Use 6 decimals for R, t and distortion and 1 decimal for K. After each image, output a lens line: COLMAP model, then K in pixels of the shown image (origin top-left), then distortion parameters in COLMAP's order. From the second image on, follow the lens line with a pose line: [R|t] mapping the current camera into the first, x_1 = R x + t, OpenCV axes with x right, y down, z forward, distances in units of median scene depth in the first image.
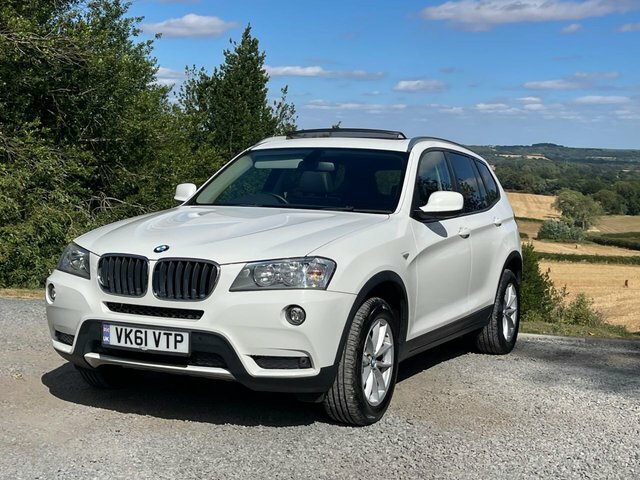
lens RADIAL K [[967.4, 0, 320.0], [0, 967.4, 240.0], [0, 0, 1]] dist [0.199655, -0.771734]
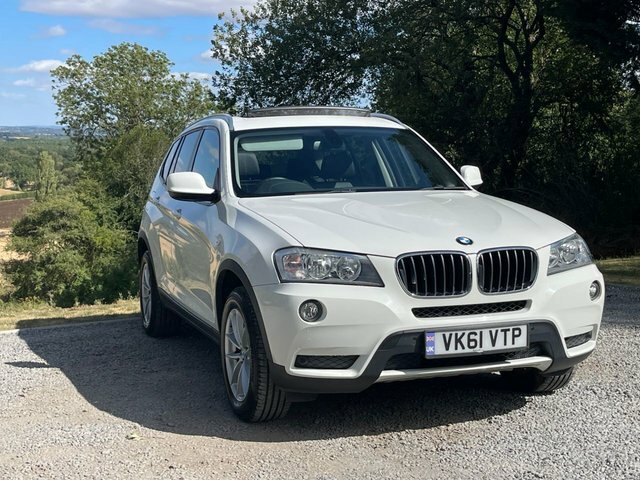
lens RADIAL K [[967.4, 0, 320.0], [0, 967.4, 240.0], [0, 0, 1]] dist [0.199655, -0.771734]
pose [[0.707924, -0.100354, 0.699122, -0.153399], [0.079788, 0.994881, 0.062015, -0.010143], [-0.701767, 0.011880, 0.712307, 0.076285]]
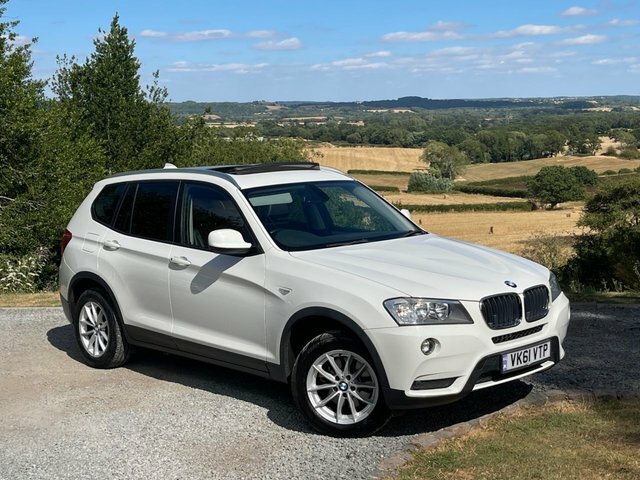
lens RADIAL K [[967.4, 0, 320.0], [0, 967.4, 240.0], [0, 0, 1]] dist [0.199655, -0.771734]
pose [[0.989710, -0.071200, 0.124116, -0.006274], [0.066124, 0.996816, 0.044548, -0.016126], [-0.126893, -0.035882, 0.991267, -0.073536]]
